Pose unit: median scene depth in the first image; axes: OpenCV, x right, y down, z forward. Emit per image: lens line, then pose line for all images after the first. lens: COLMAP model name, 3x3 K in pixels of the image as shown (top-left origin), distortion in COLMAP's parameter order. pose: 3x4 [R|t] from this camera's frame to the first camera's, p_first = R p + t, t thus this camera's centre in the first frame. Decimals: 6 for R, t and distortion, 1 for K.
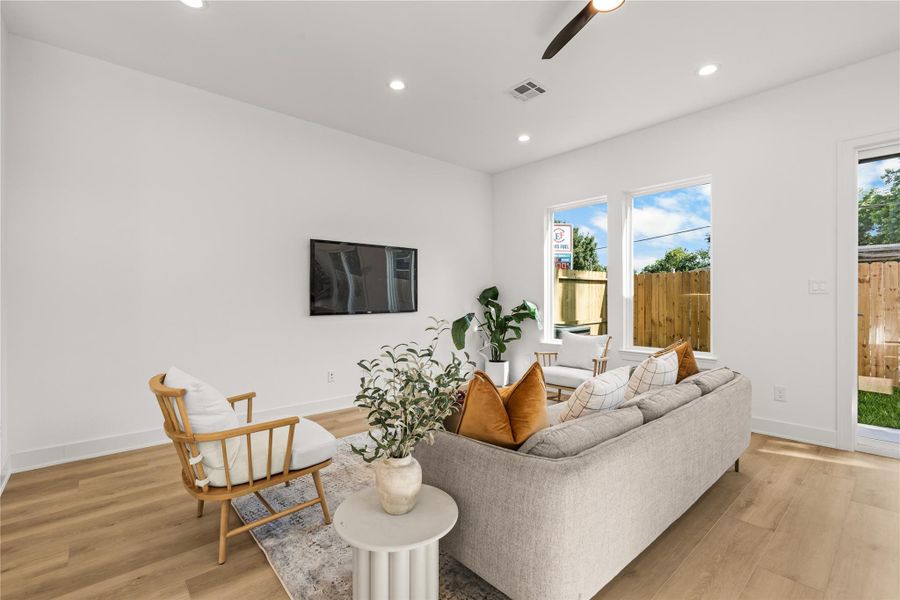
lens RADIAL K [[404.9, 0, 451.5], [0, 404.9, 298.5], [0, 0, 1]] dist [-0.002721, 0.000518]
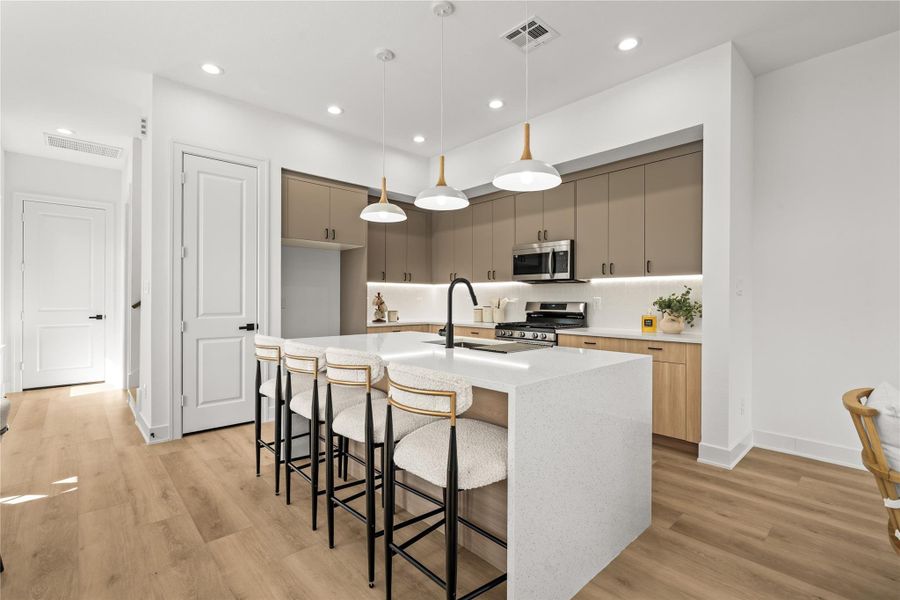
lens RADIAL K [[406.5, 0, 449.6], [0, 406.5, 299.1], [0, 0, 1]] dist [-0.002113, 0.000541]
pose [[0.015316, 0.000662, -0.999882, 0.063595], [-0.003798, 0.999993, 0.000604, 0.000316], [0.999875, 0.003788, 0.015318, 0.050797]]
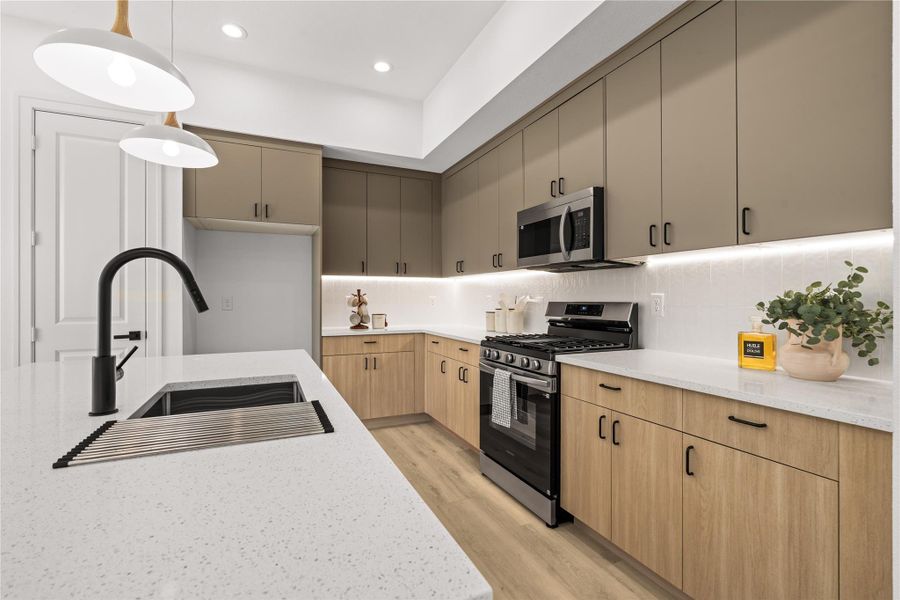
lens RADIAL K [[410.7, 0, 452.4], [0, 410.7, 296.1], [0, 0, 1]] dist [-0.003207, -0.000054]
pose [[-0.293114, -0.003856, -0.956070, -0.380214], [0.000339, 0.999991, -0.004137, 0.000889], [0.956078, -0.001536, -0.293110, 0.357235]]
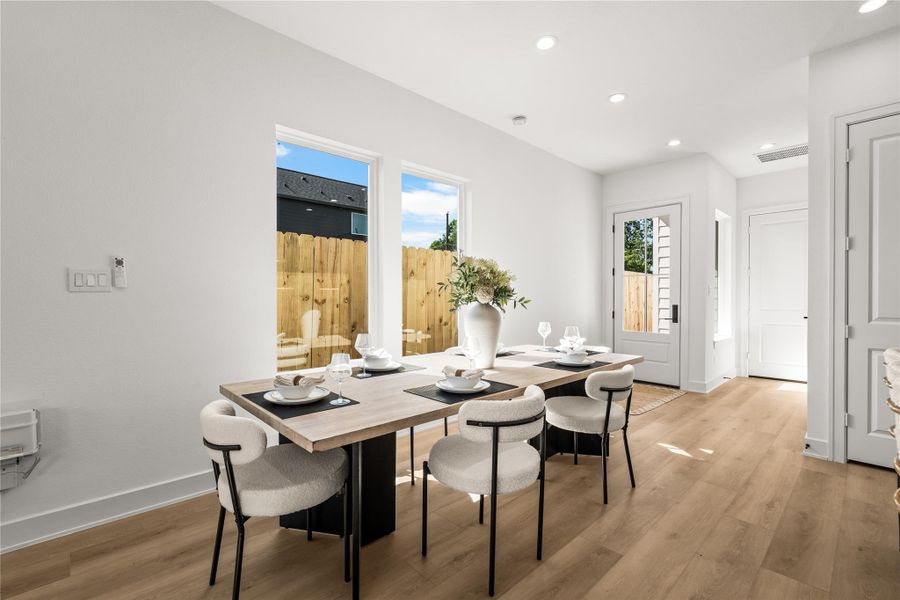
lens RADIAL K [[404.7, 0, 448.5], [0, 404.7, 300.6], [0, 0, 1]] dist [-0.004781, 0.000340]
pose [[-0.999573, 0.001340, -0.029185, -0.077200], [0.001148, 0.999978, 0.006598, -0.000201], [0.029193, 0.006562, -0.999552, 0.200676]]
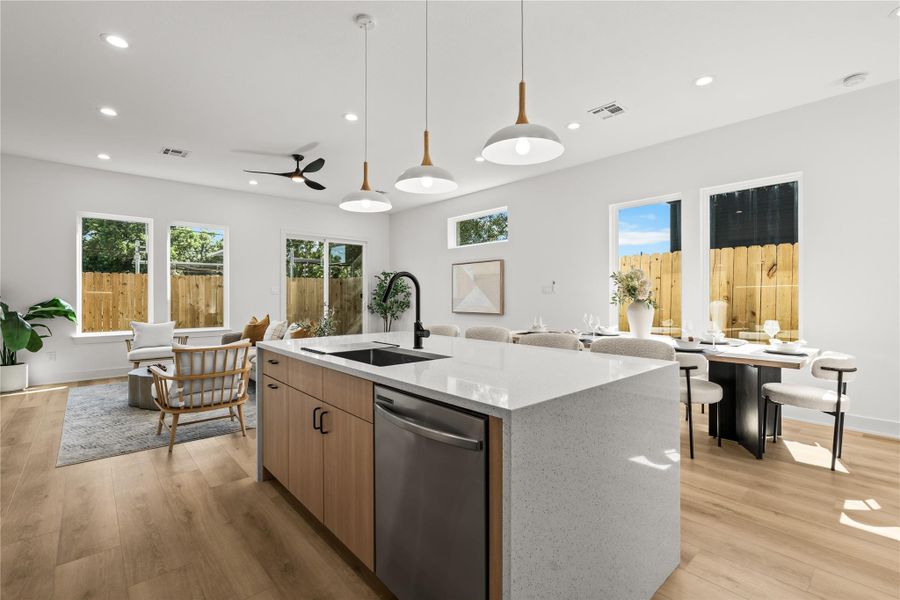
lens RADIAL K [[406.5, 0, 449.6], [0, 406.5, 299.1], [0, 0, 1]] dist [-0.002113, 0.000541]
pose [[0.002403, -0.005754, 0.999981, -1.153312], [-0.000755, 0.999983, 0.005756, 0.002333], [-0.999997, -0.000769, 0.002398, 0.013537]]
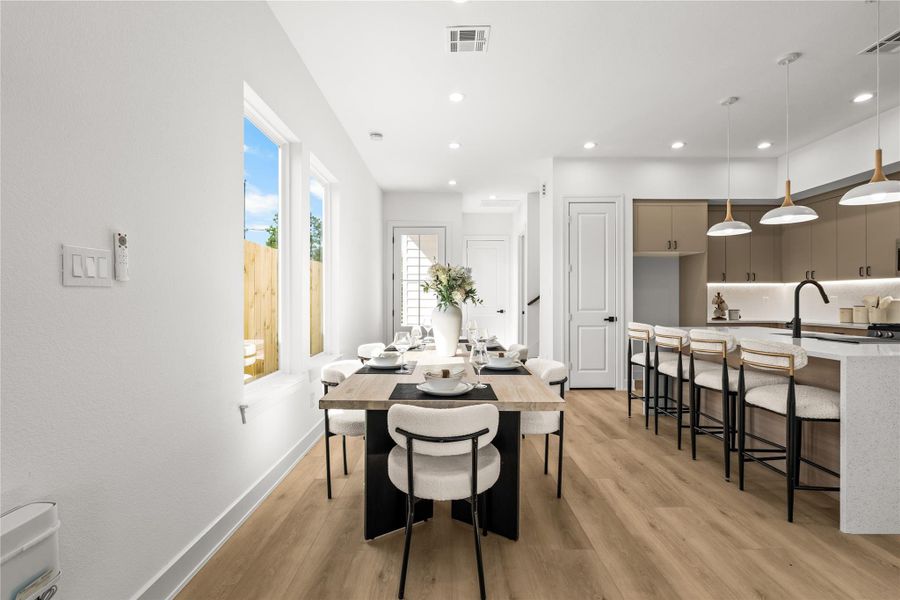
lens RADIAL K [[405.3, 0, 452.6], [0, 405.3, 299.6], [0, 0, 1]] dist [-0.001525, 0.000318]
pose [[-0.657530, 0.002950, -0.753423, 0.438167], [0.002423, 0.999995, 0.001801, 0.001293], [0.753425, -0.000641, -0.657534, 0.074115]]
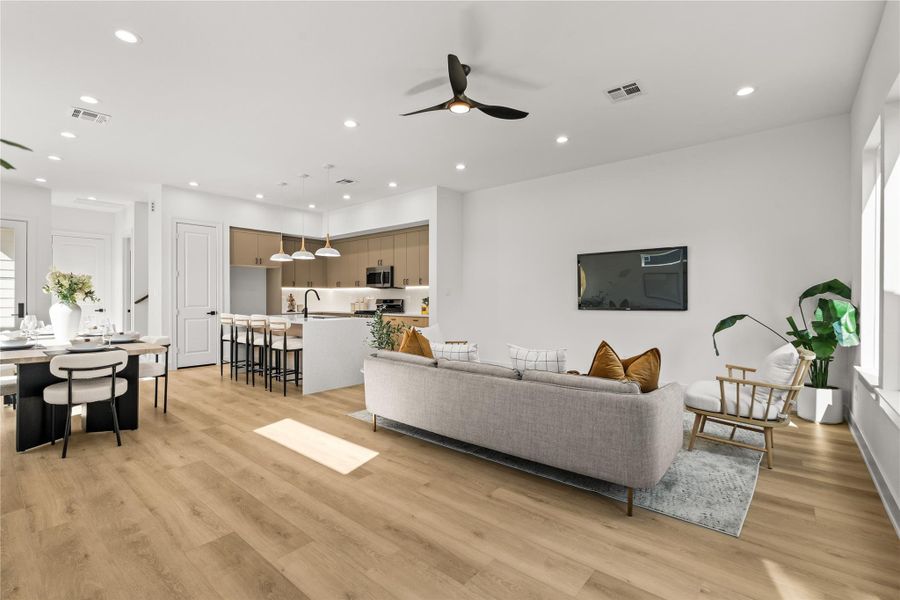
lens RADIAL K [[404.7, 0, 448.5], [0, 404.7, 300.6], [0, 0, 1]] dist [-0.004781, 0.000340]
pose [[0.138587, 0.007752, -0.990320, 1.025380], [-0.000020, 0.999969, 0.007824, 0.000052], [0.990350, -0.001064, 0.138583, 0.384826]]
